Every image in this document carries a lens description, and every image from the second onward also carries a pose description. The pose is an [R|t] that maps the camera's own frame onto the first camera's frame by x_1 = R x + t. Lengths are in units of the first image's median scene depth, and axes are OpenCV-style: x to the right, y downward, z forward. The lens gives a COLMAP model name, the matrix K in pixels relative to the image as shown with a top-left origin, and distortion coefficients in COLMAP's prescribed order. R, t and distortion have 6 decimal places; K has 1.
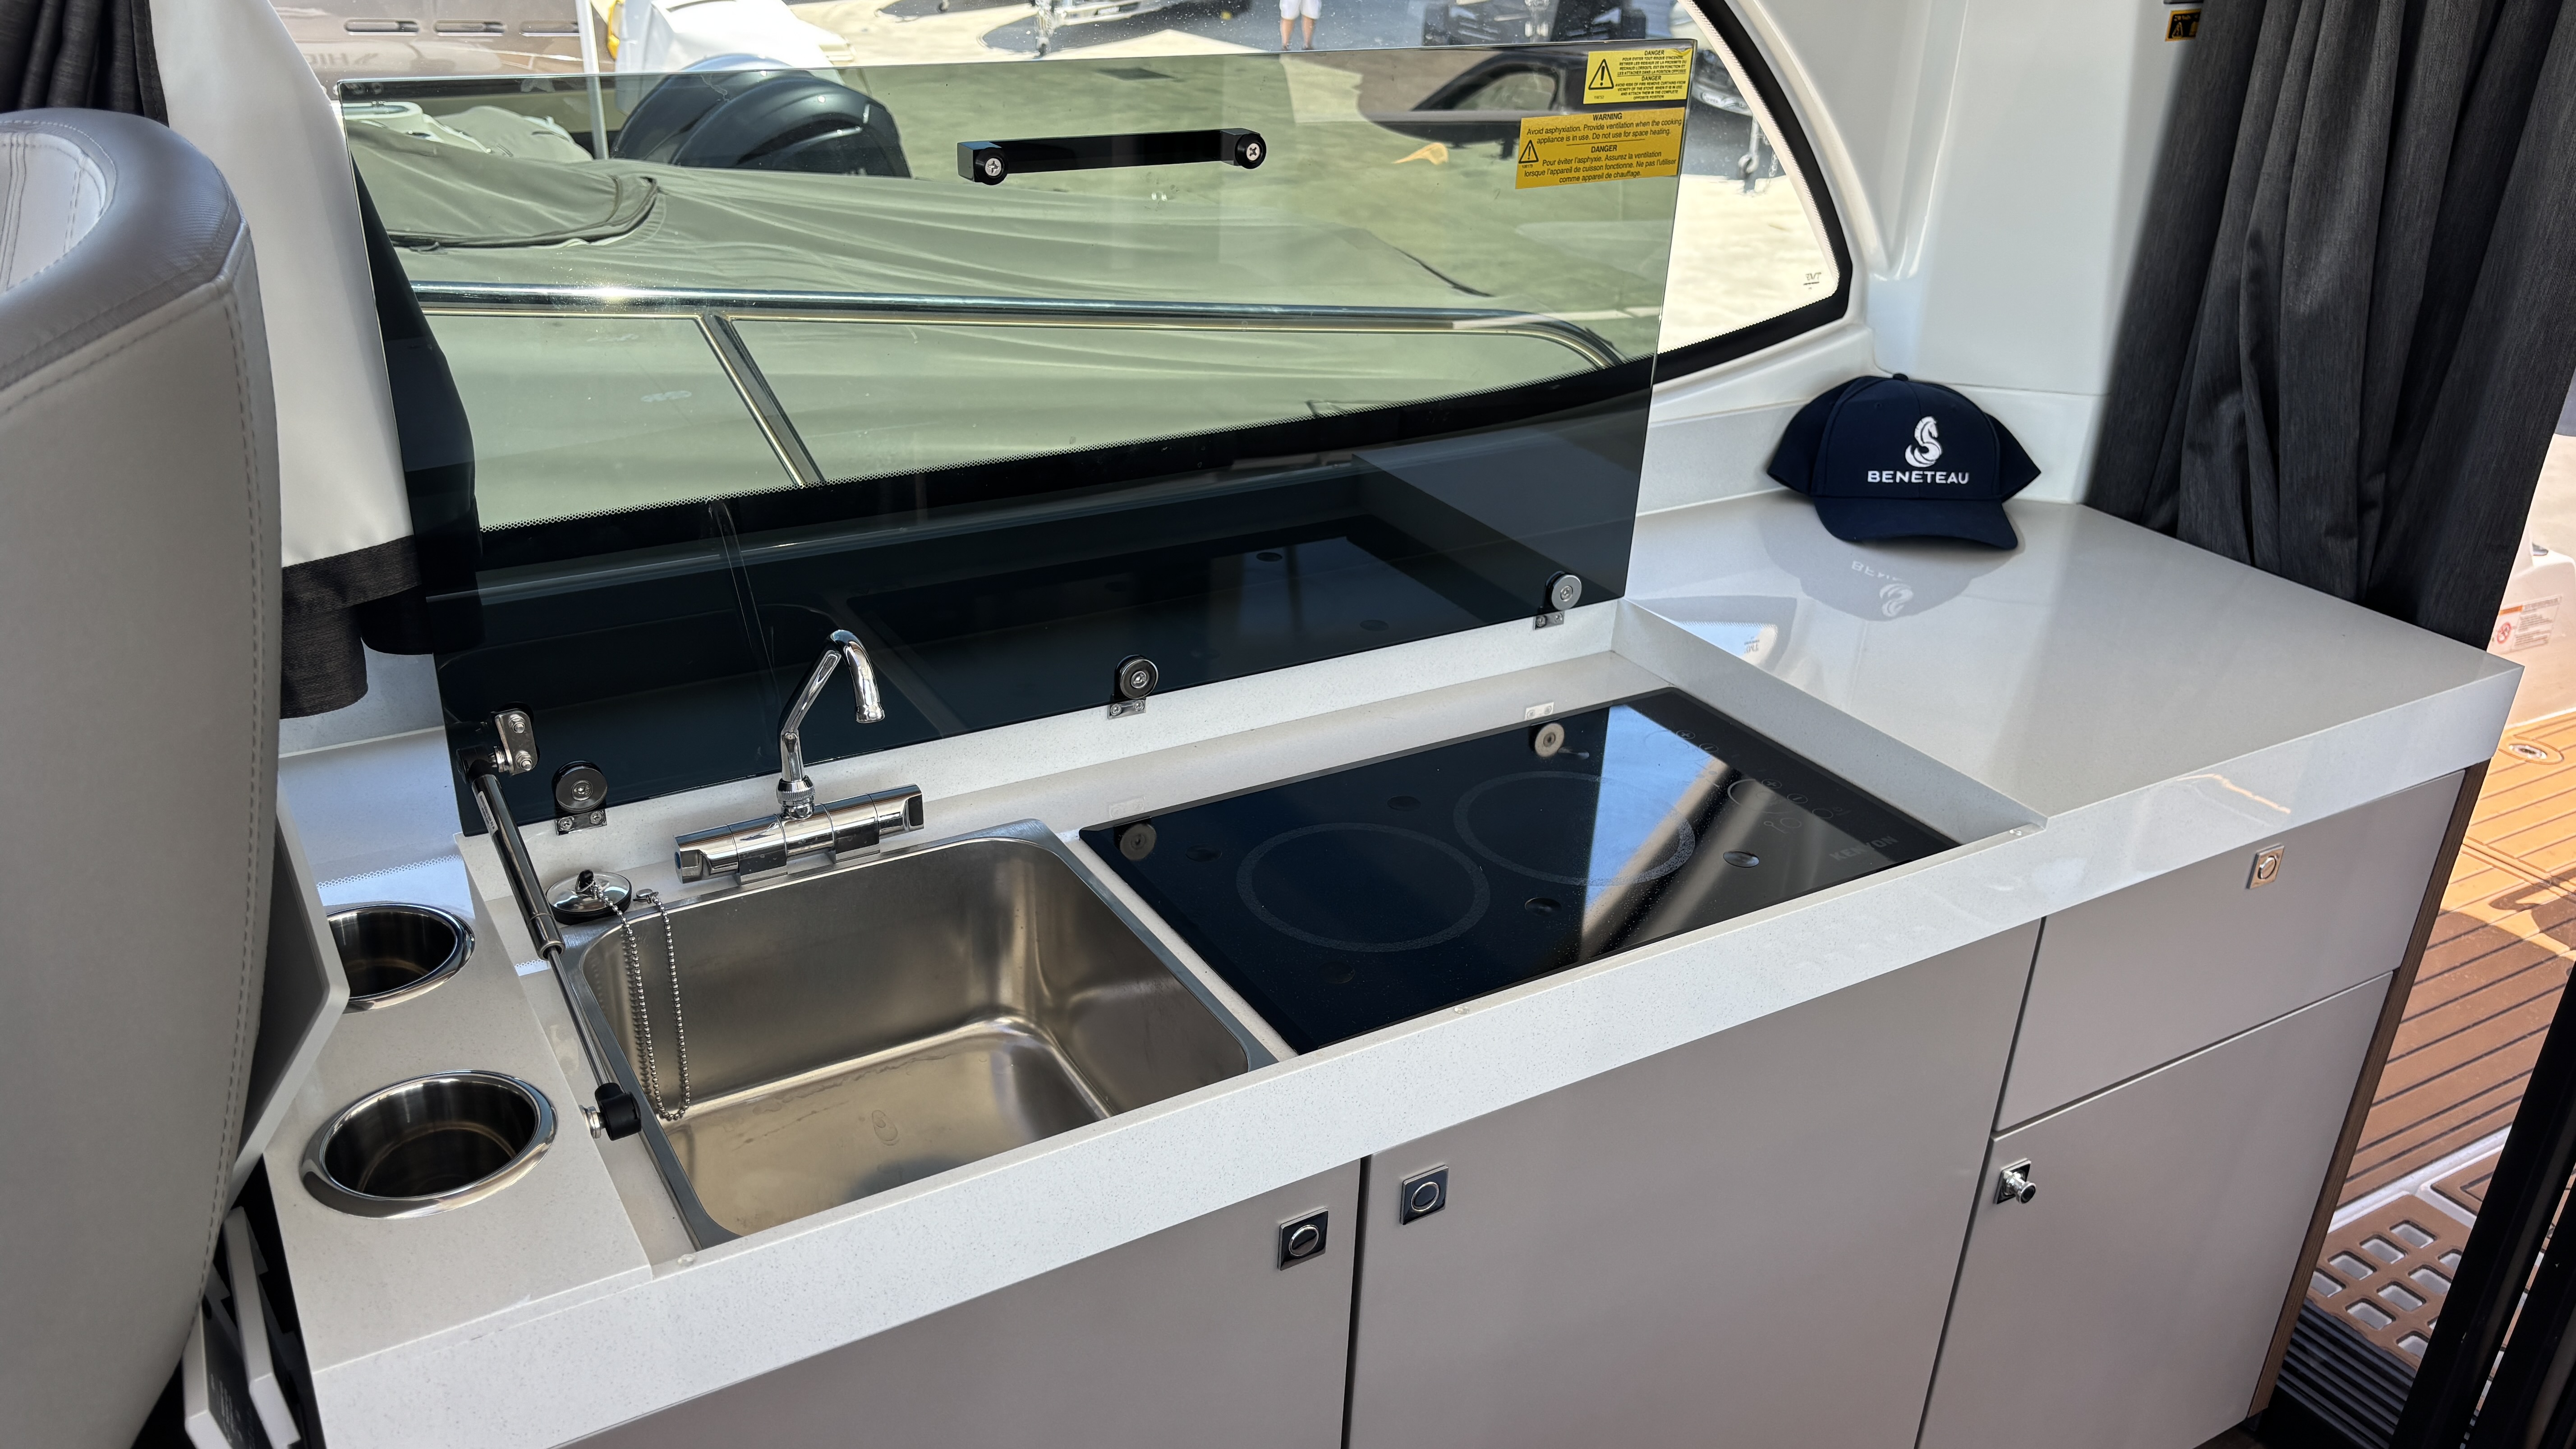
lens RADIAL K [[1962.0, 0, 1289.0], [0, 1962.0, 732.3], [0, 0, 1]] dist [0.055695, -0.051830]
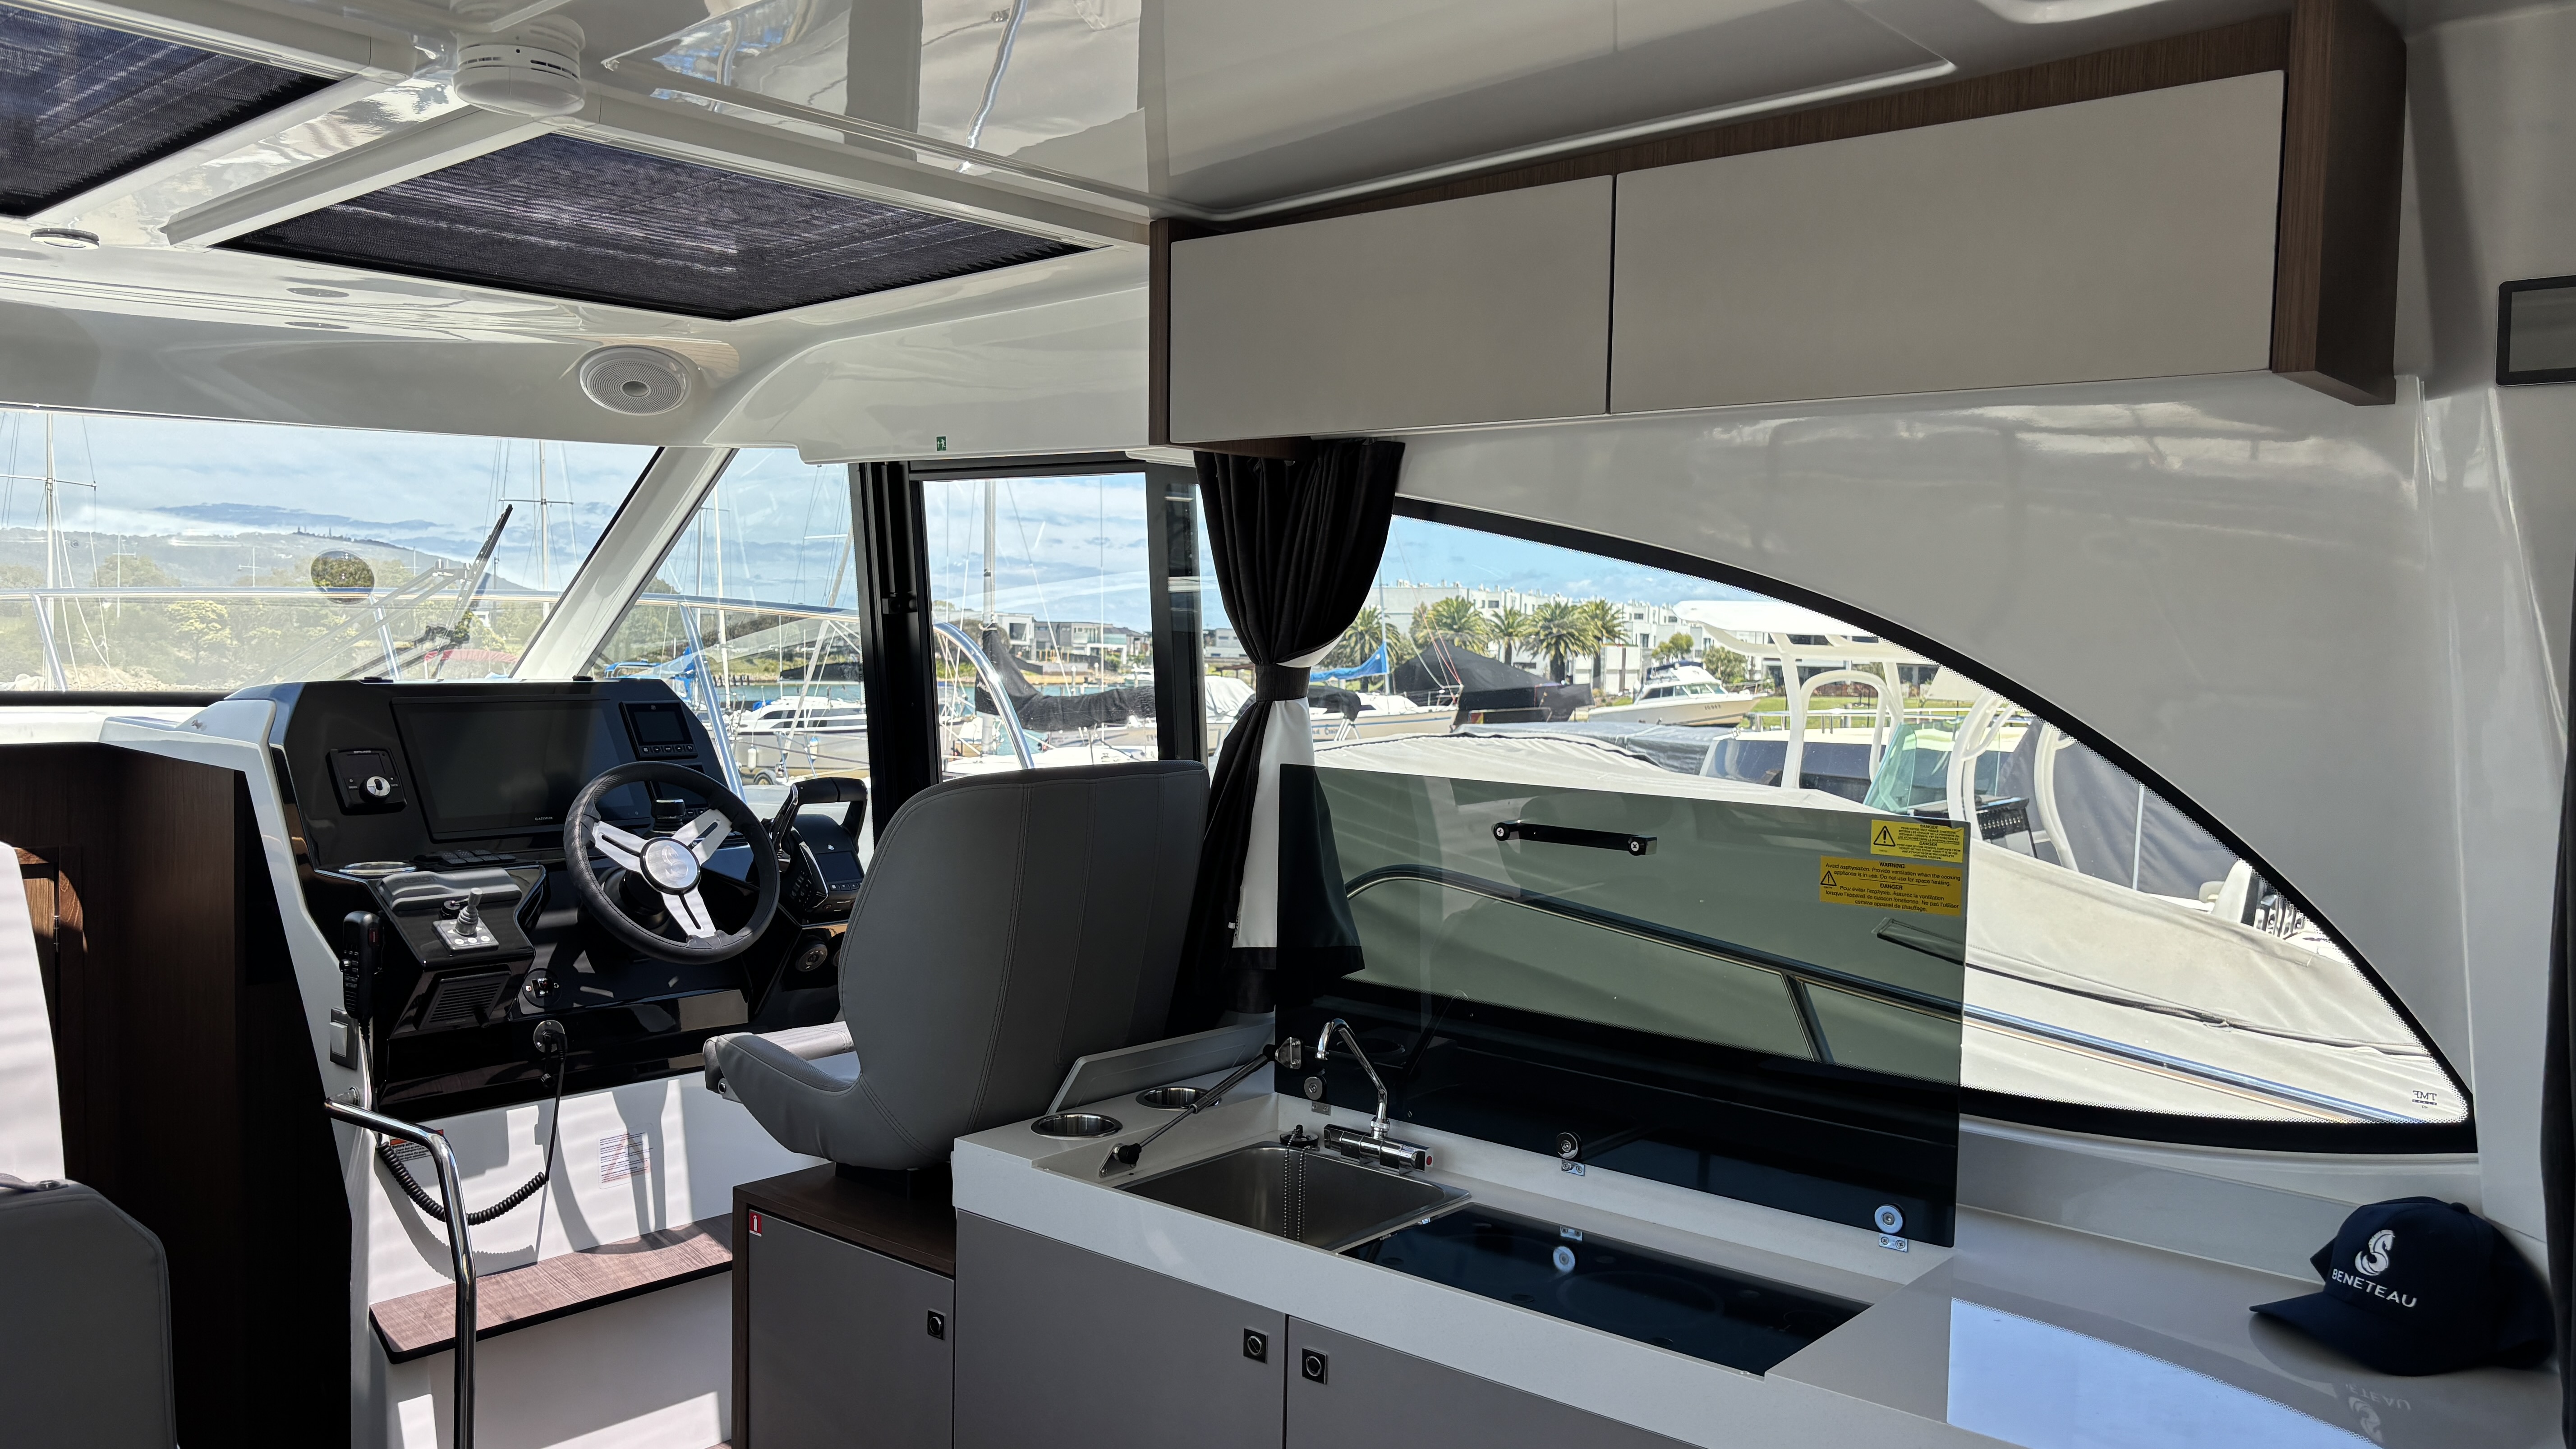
lens RADIAL K [[1962.0, 0, 1327.8], [0, 1962.0, 743.2], [0, 0, 1]] dist [0.055695, -0.051830]
pose [[0.334566, 0.034877, -0.941727, 1.368746], [-0.411824, 0.904253, -0.112819, -0.061386], [0.847624, 0.425571, 0.316895, 0.160587]]
